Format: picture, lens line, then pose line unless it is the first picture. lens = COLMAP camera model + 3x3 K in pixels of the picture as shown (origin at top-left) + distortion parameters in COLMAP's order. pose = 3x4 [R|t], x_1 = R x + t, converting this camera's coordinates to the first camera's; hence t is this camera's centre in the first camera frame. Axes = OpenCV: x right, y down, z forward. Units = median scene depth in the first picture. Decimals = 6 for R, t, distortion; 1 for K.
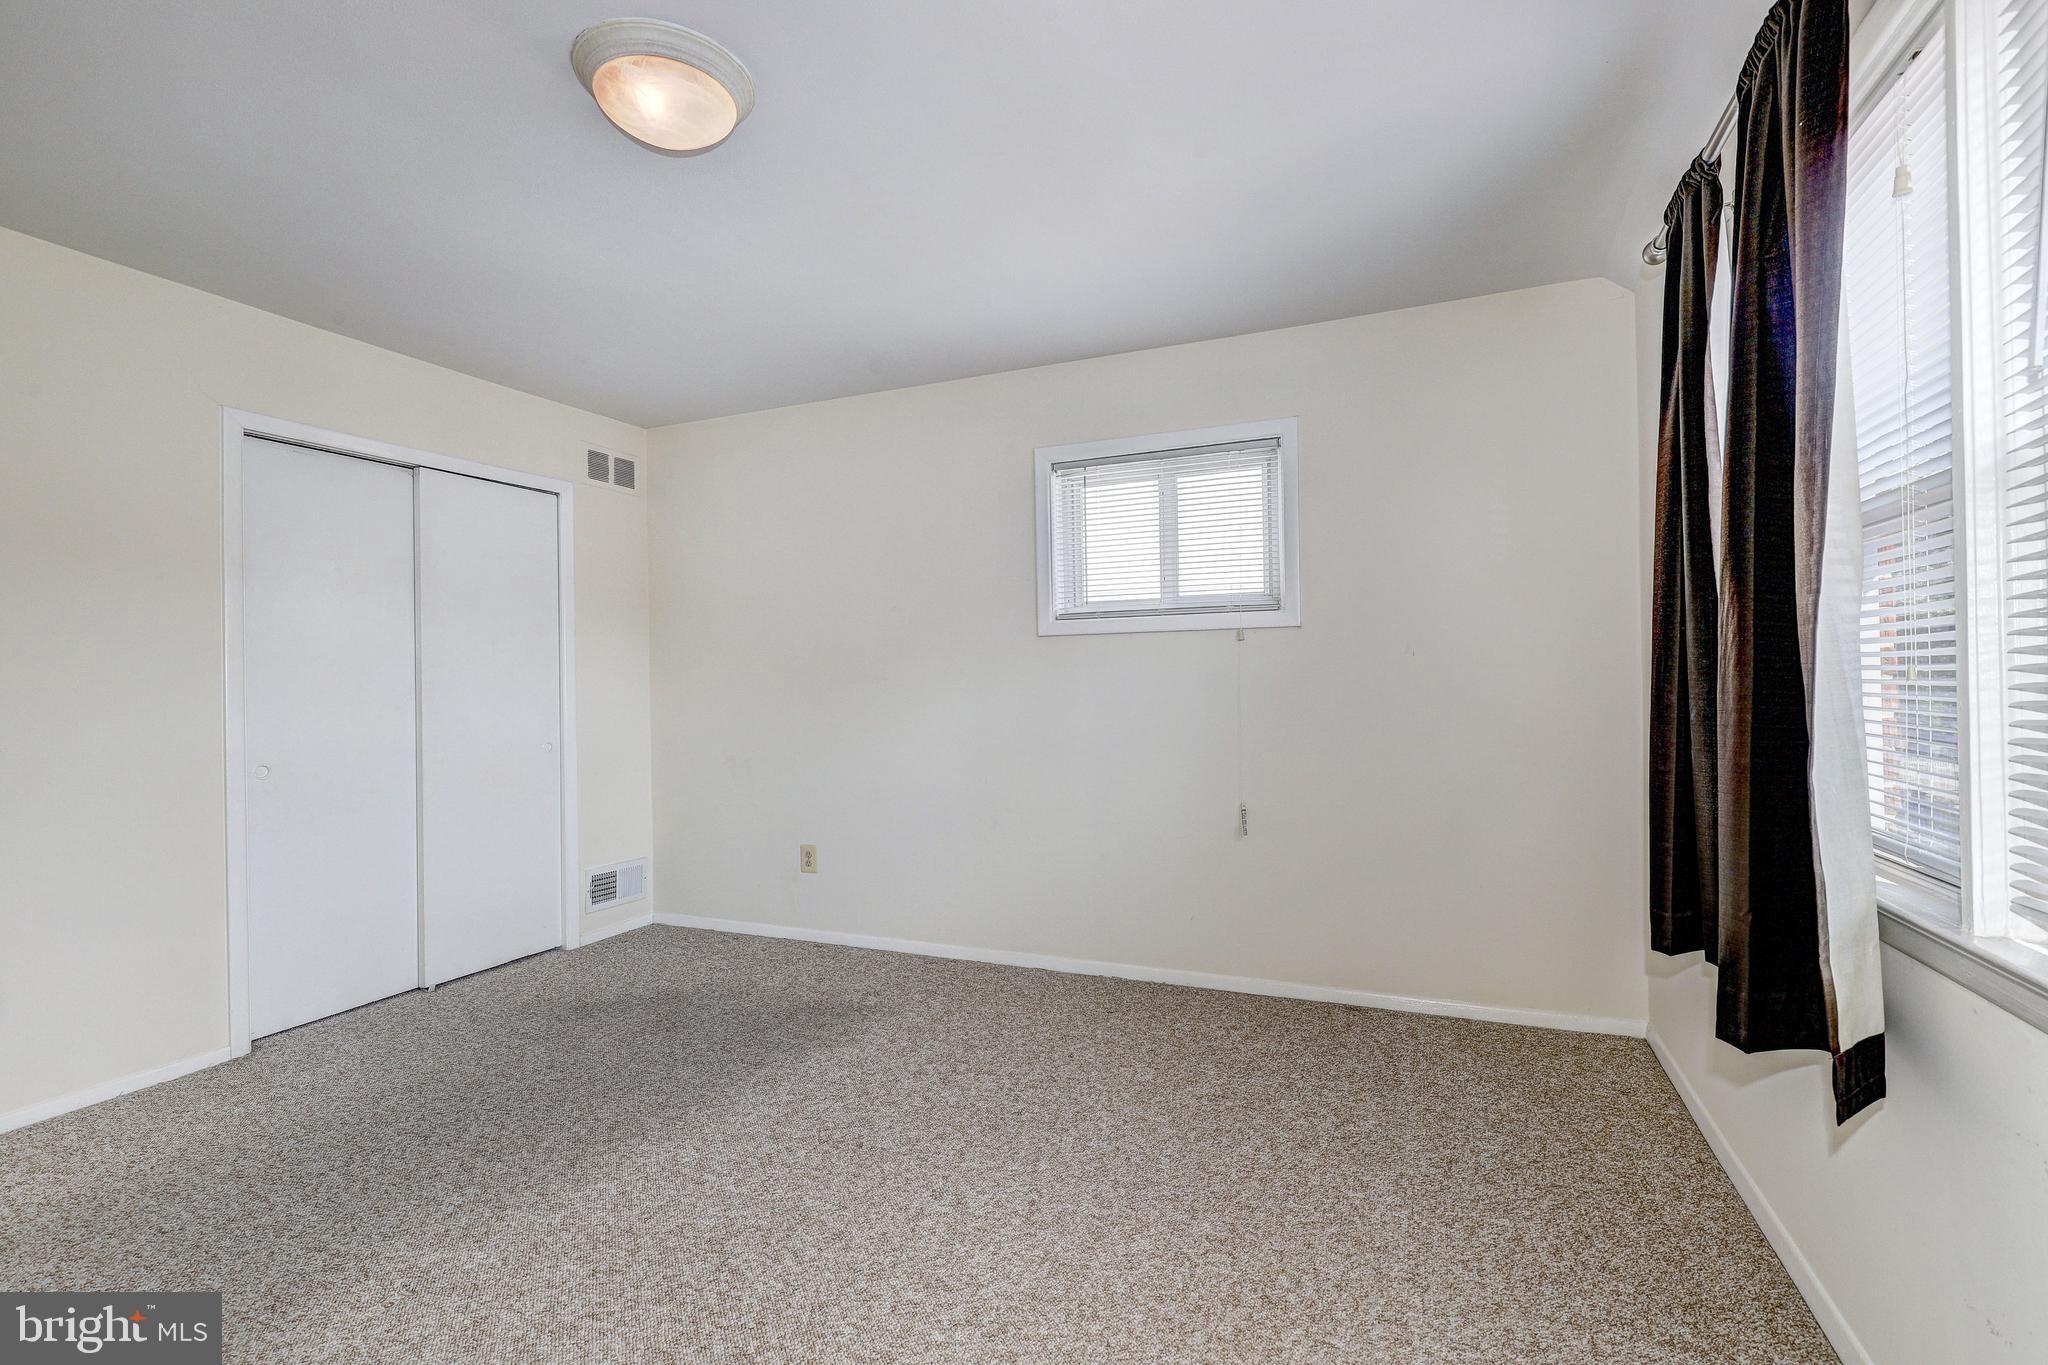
lens RADIAL K [[921.7, 0, 1031.4], [0, 921.7, 684.1], [0, 0, 1]] dist [-0.000036, 0.000284]
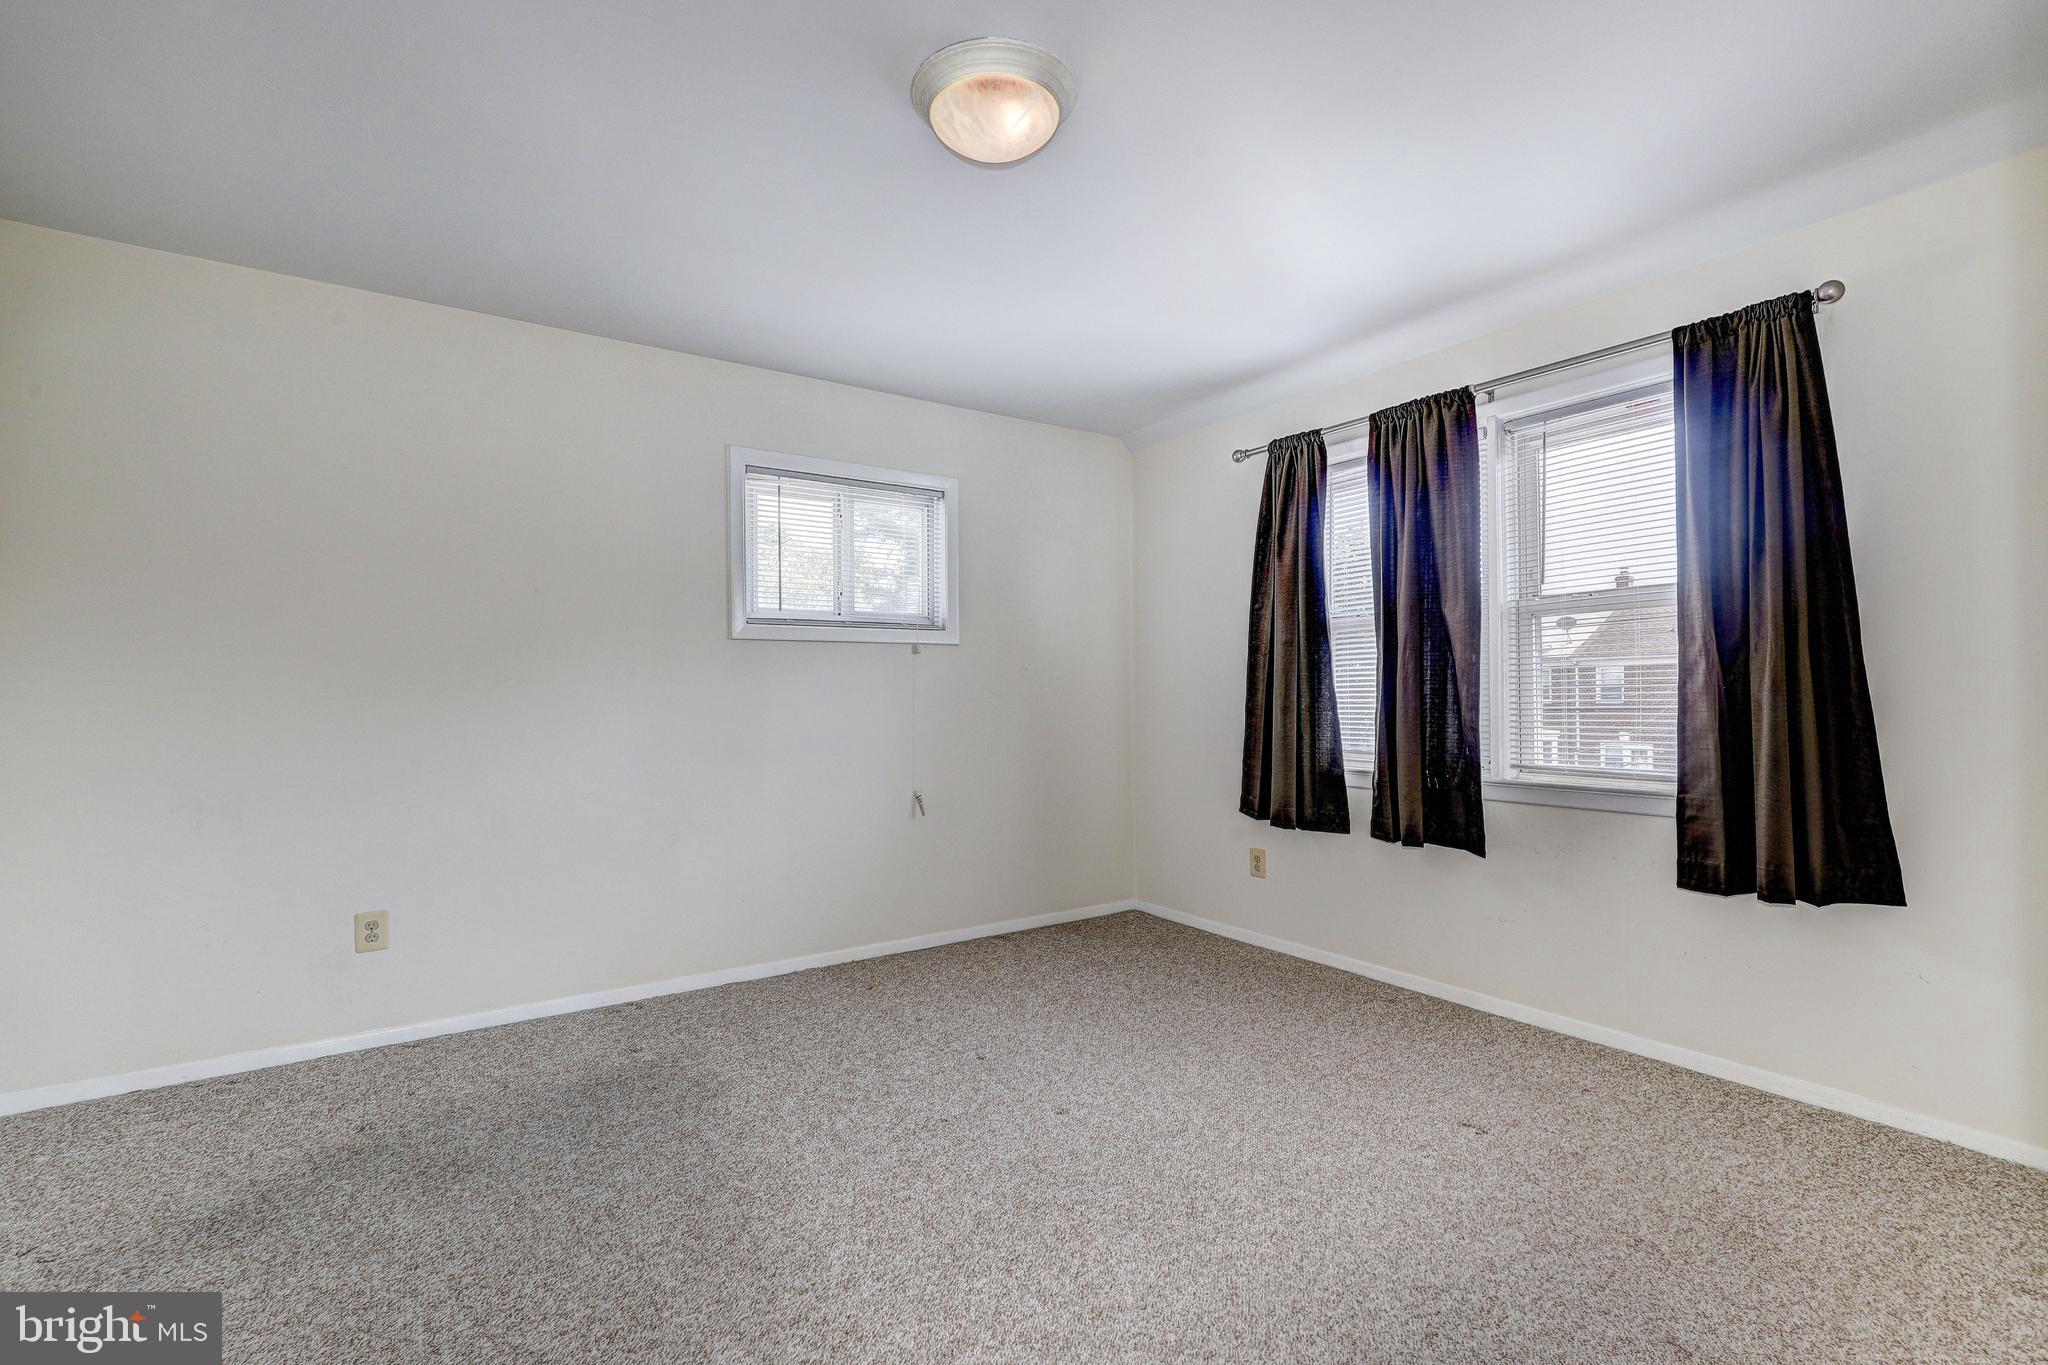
lens RADIAL K [[921.7, 0, 1031.4], [0, 921.7, 684.1], [0, 0, 1]] dist [-0.000036, 0.000284]
pose [[0.538497, 0.016231, 0.842471, -0.697630], [-0.002771, 0.999843, -0.017492, 0.012650], [-0.842623, 0.007085, 0.538458, 0.232335]]
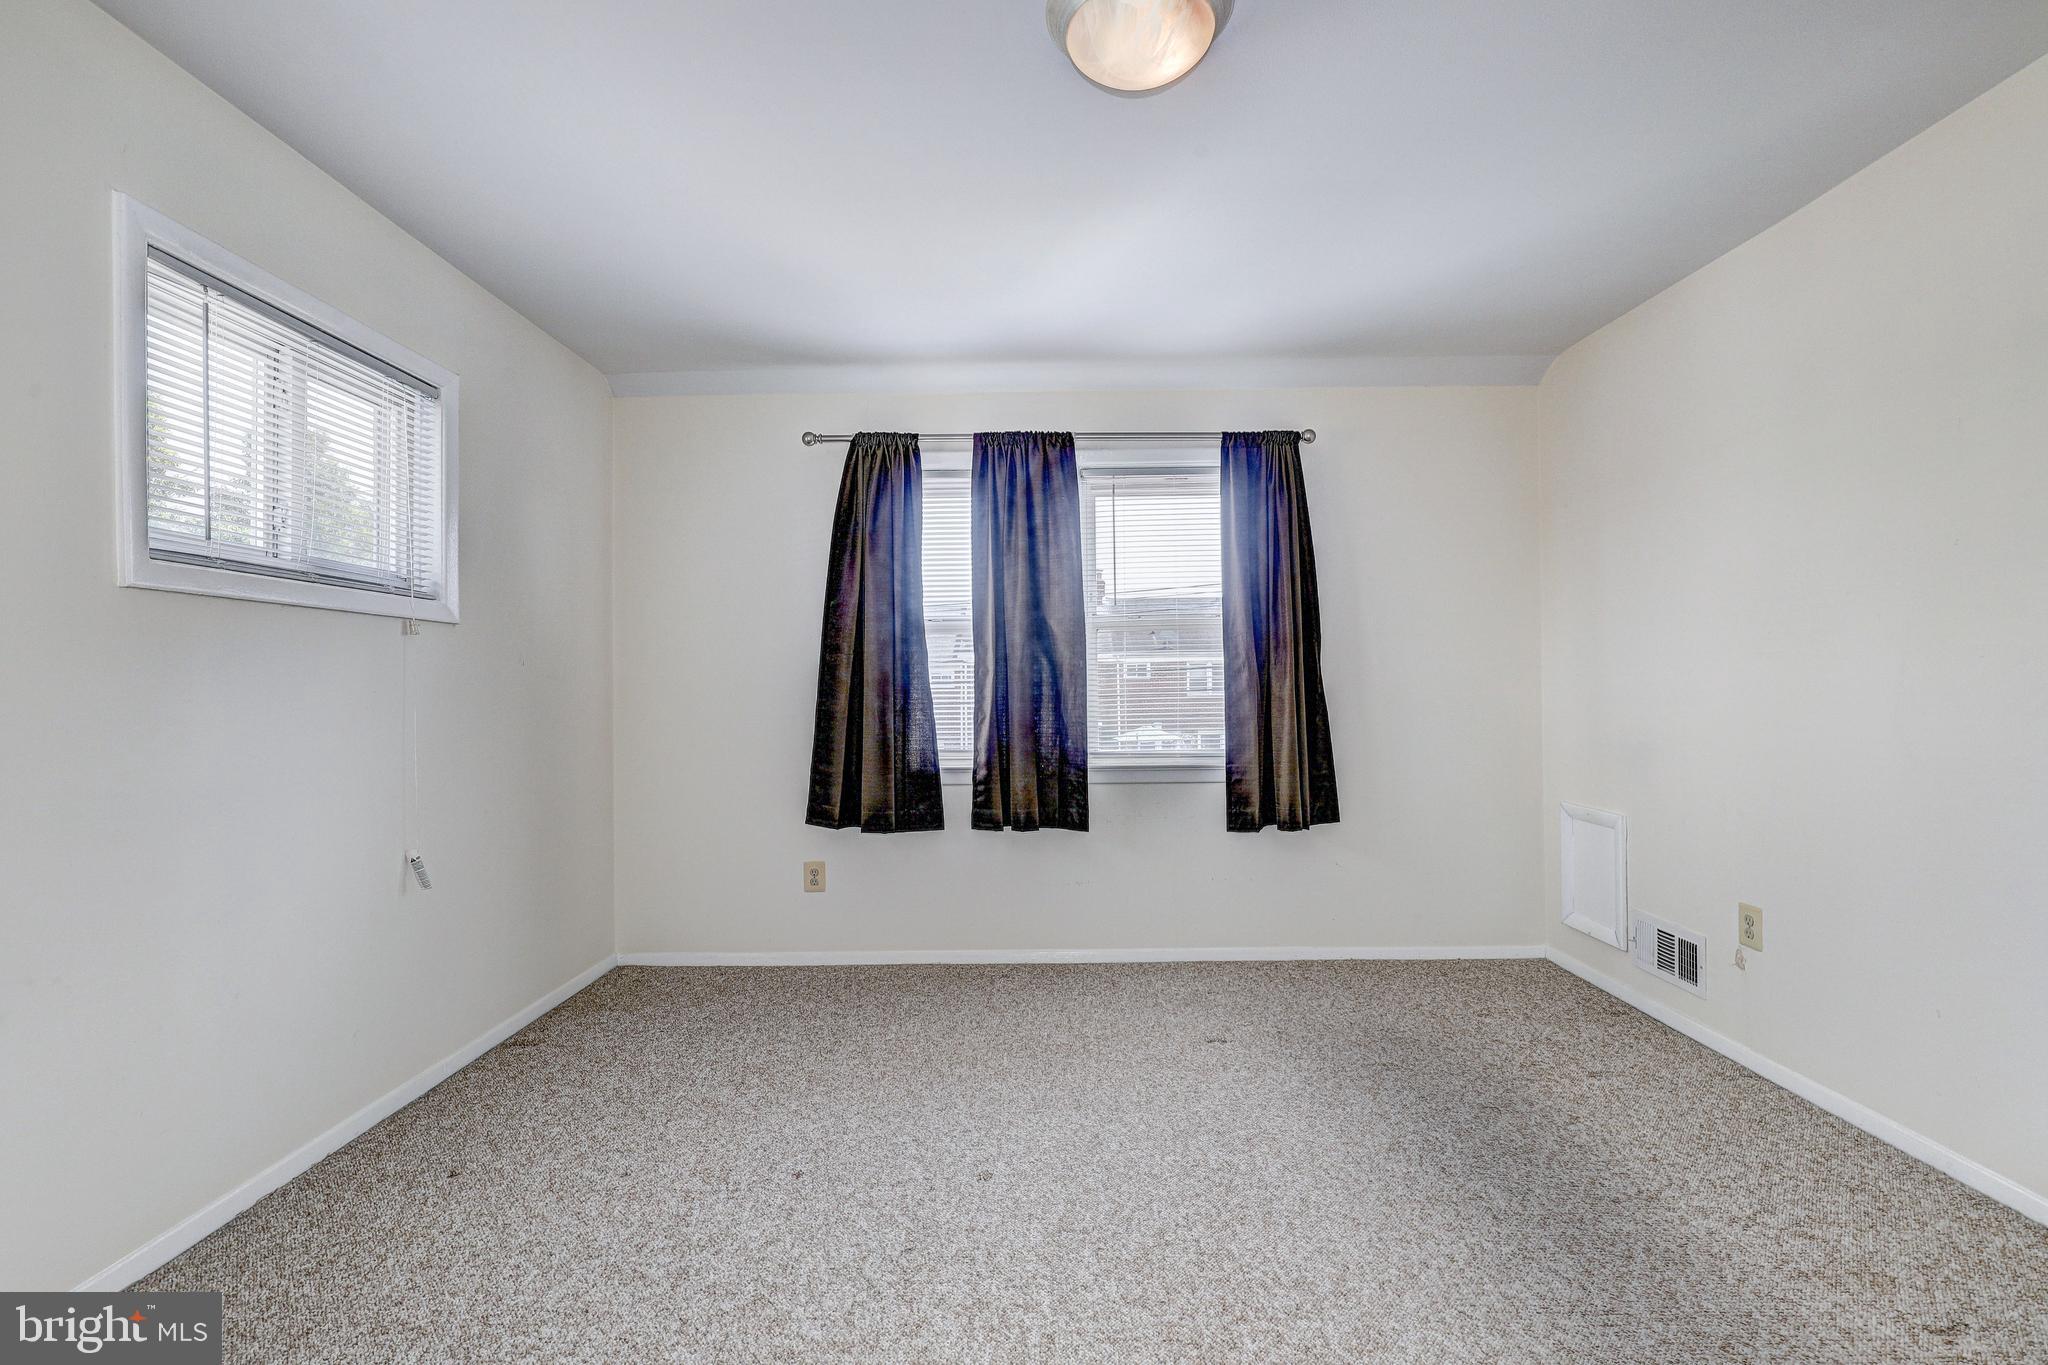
lens RADIAL K [[921.7, 0, 1031.4], [0, 921.7, 684.1], [0, 0, 1]] dist [-0.000036, 0.000284]
pose [[-0.383130, 0.023080, 0.923406, -0.666125], [0.010106, 0.999733, -0.020794, 0.015373], [-0.923639, 0.001365, -0.383261, 0.818910]]
